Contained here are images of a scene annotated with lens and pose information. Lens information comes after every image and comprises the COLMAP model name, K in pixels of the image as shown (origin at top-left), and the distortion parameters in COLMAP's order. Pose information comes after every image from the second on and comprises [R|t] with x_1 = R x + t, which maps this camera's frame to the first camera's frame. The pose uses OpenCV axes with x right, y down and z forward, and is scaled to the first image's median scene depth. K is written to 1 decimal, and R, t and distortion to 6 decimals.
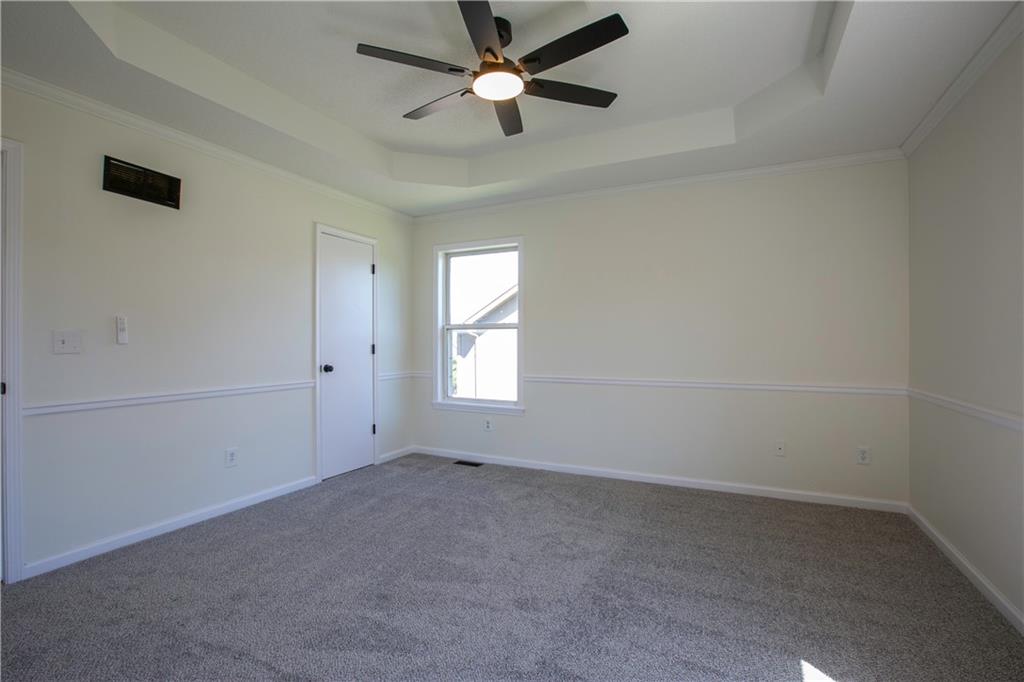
lens RADIAL K [[473.9, 0, 515.3], [0, 473.9, 340.2], [0, 0, 1]] dist [-0.049287, 0.014003]
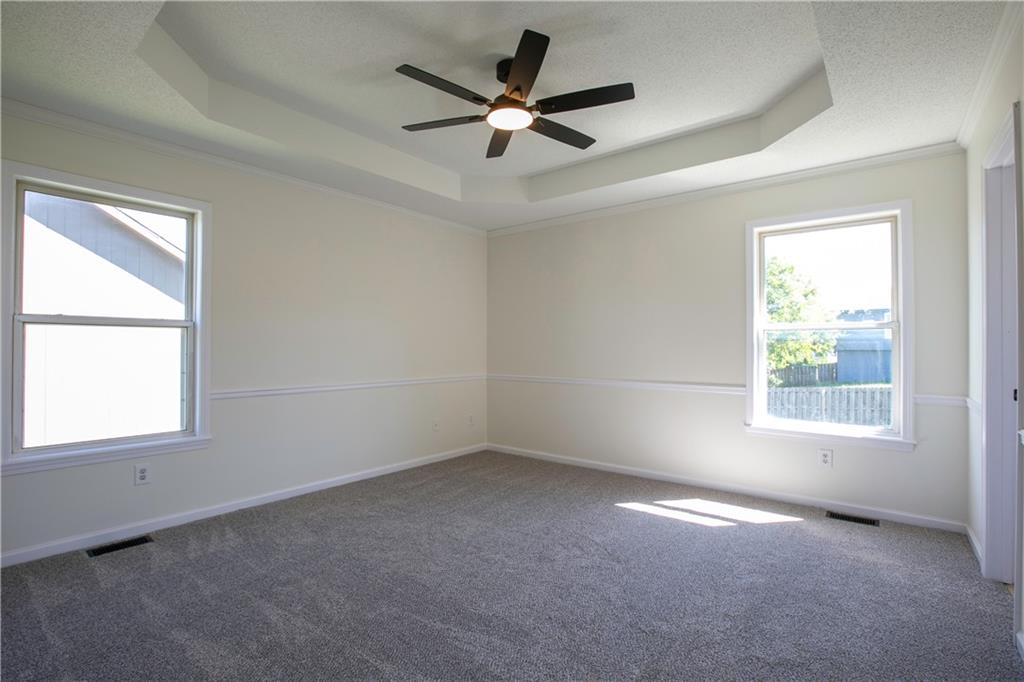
lens RADIAL K [[473.9, 0, 501.8], [0, 473.9, 339.2], [0, 0, 1]] dist [-0.049287, 0.014003]
pose [[0.226284, 0.010778, 0.974002, -0.620364], [-0.011228, 0.999901, -0.008456, -0.007938], [-0.973997, -0.009023, 0.226383, 0.417619]]
